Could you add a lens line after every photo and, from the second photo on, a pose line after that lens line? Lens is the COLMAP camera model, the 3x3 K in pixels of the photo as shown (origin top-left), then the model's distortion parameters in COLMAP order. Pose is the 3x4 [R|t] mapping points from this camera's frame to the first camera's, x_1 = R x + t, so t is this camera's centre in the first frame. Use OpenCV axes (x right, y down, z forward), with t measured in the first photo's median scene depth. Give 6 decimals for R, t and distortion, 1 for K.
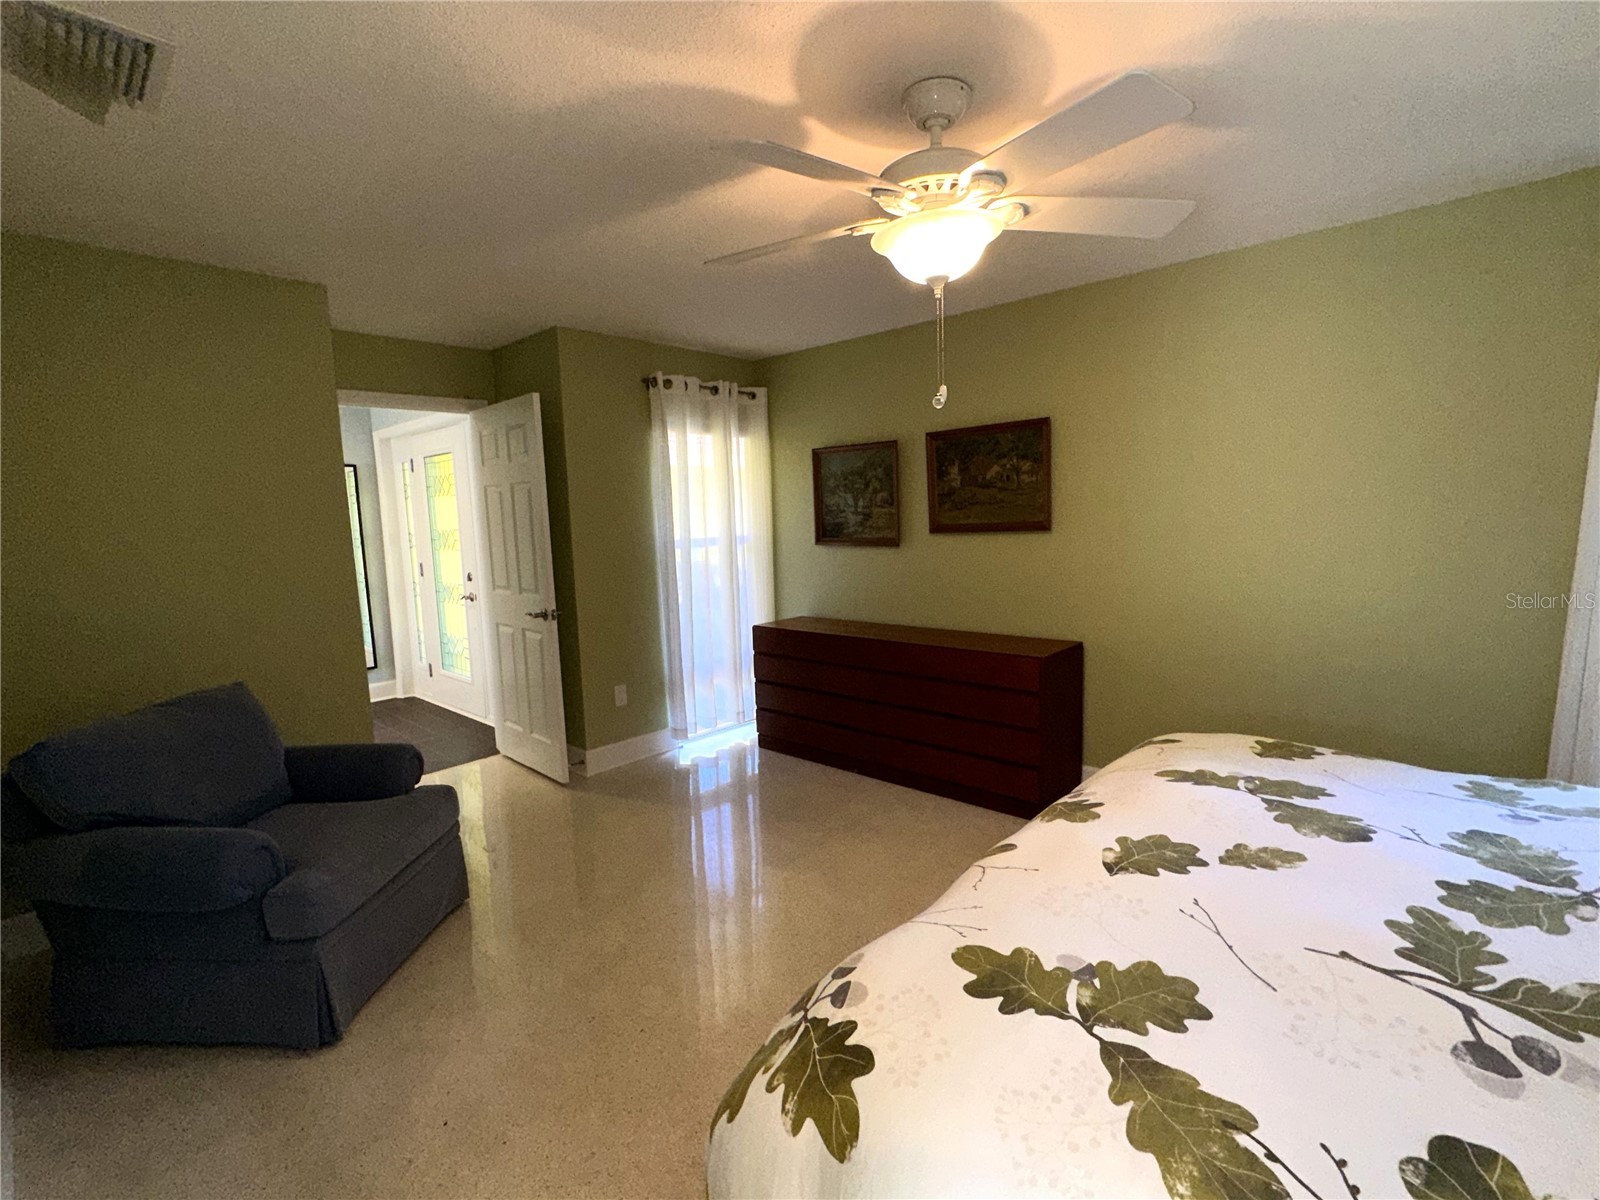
lens RADIAL K [[741.4, 0, 803.4], [0, 741.4, 599.5], [0, 0, 1]] dist [-0.004703, 0.000765]
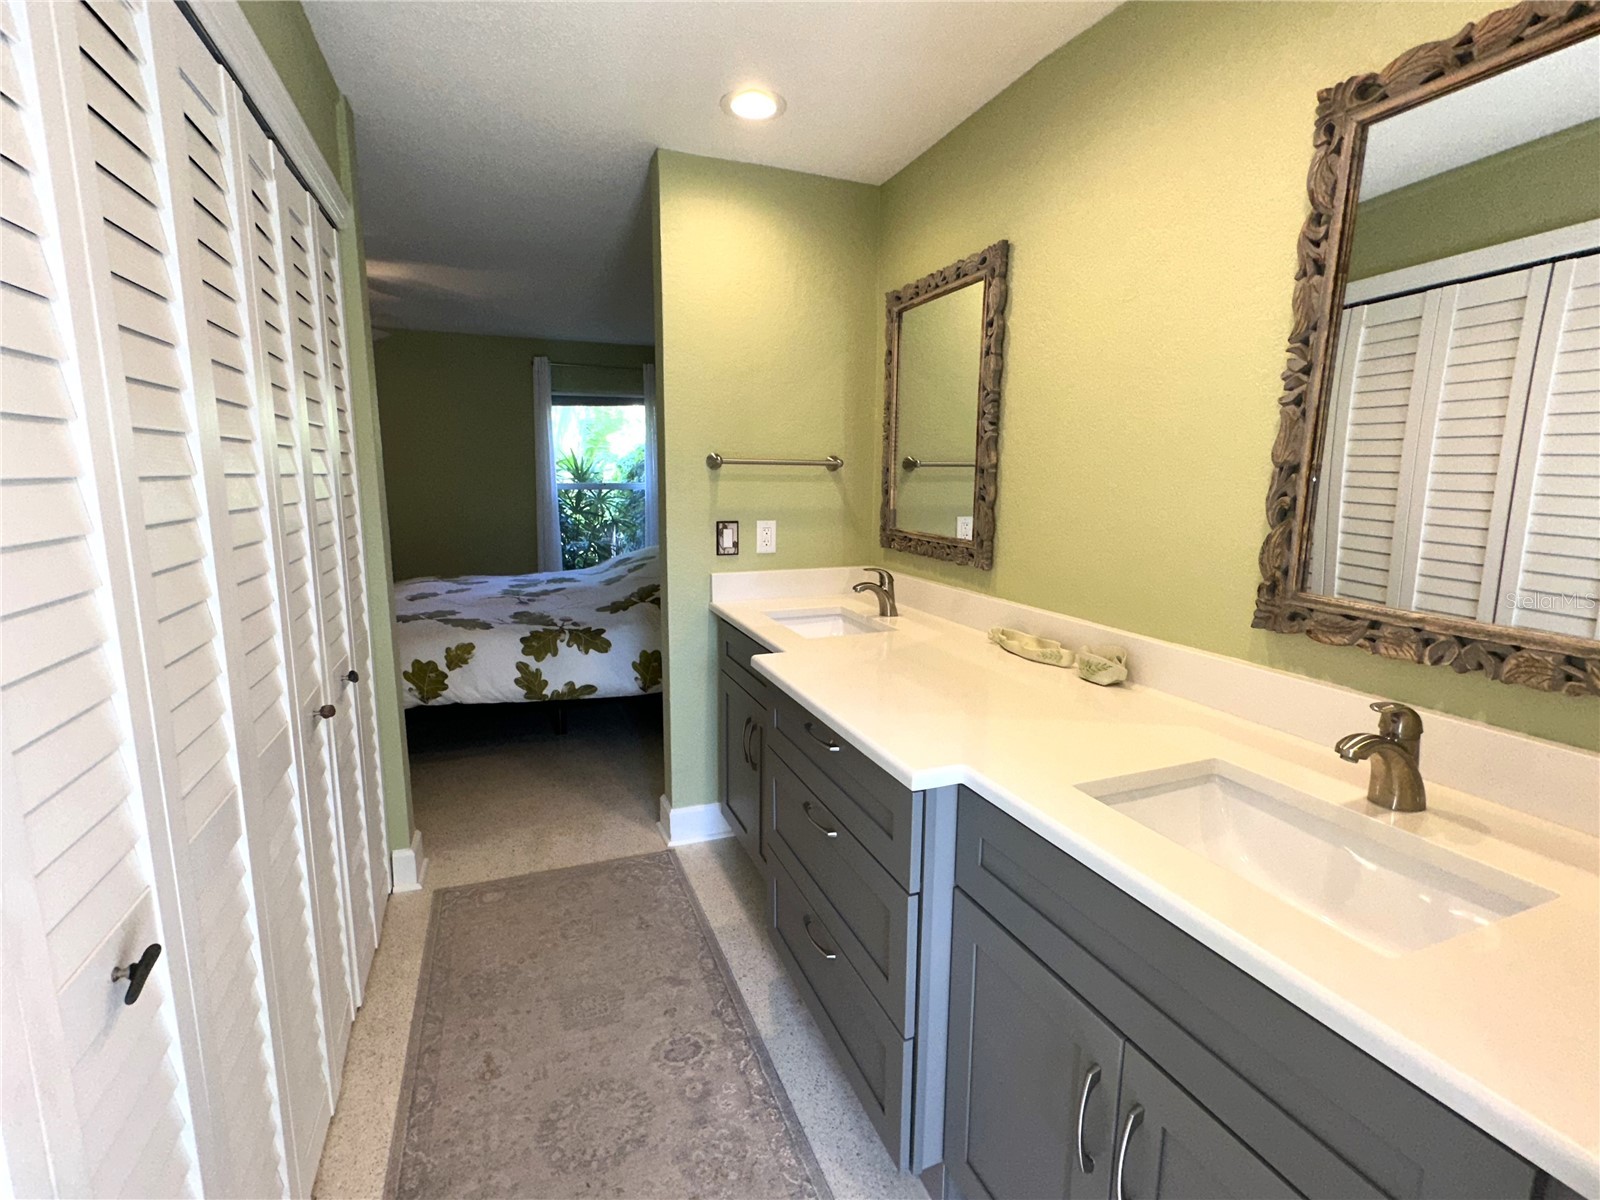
lens RADIAL K [[762.5, 0, 811.8], [0, 762.5, 602.6], [0, 0, 1]] dist [-0.001688, 0.000081]
pose [[0.433809, -0.115830, 0.893529, -1.272334], [0.086781, 0.992463, 0.086523, 0.229476], [-0.896816, 0.040007, 0.440591, -1.357890]]
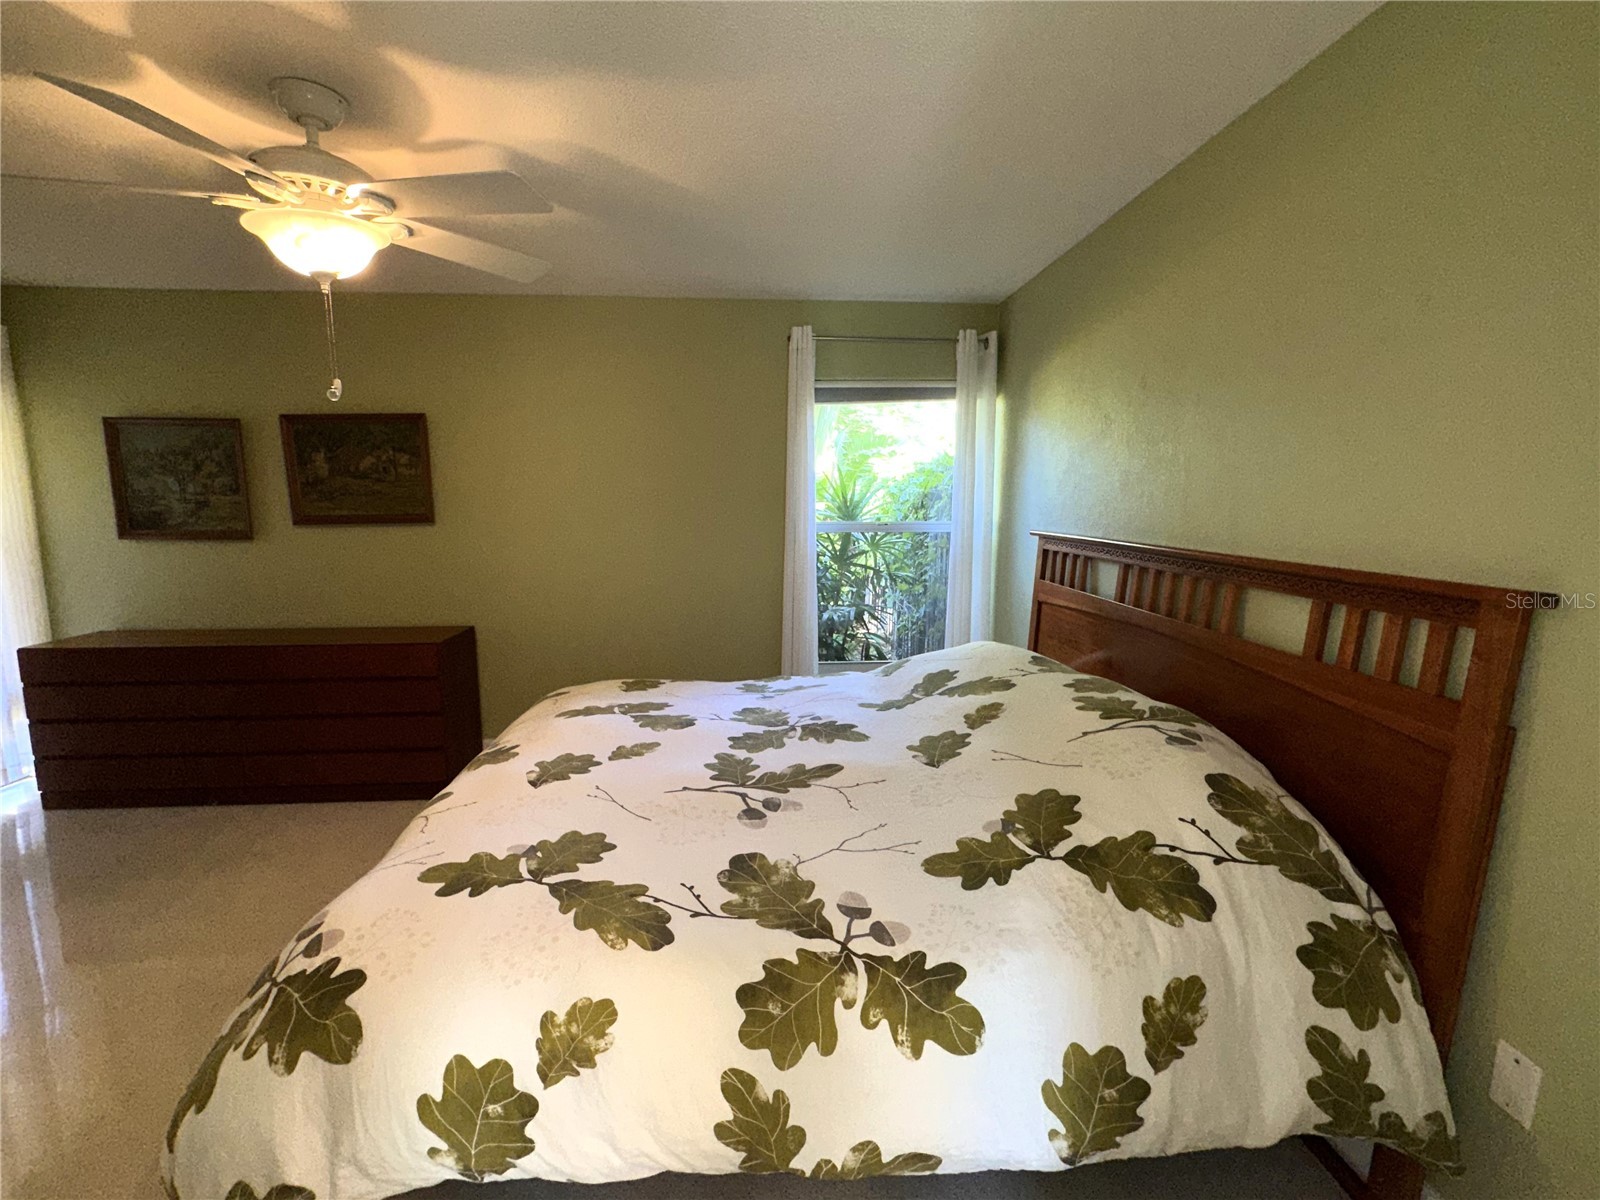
lens RADIAL K [[741.4, 0, 803.4], [0, 741.4, 599.5], [0, 0, 1]] dist [-0.004703, 0.000765]
pose [[0.687534, -0.067225, 0.723034, -0.153212], [0.062115, 0.997501, 0.033678, 0.026472], [-0.723491, 0.021757, 0.689991, -0.205623]]
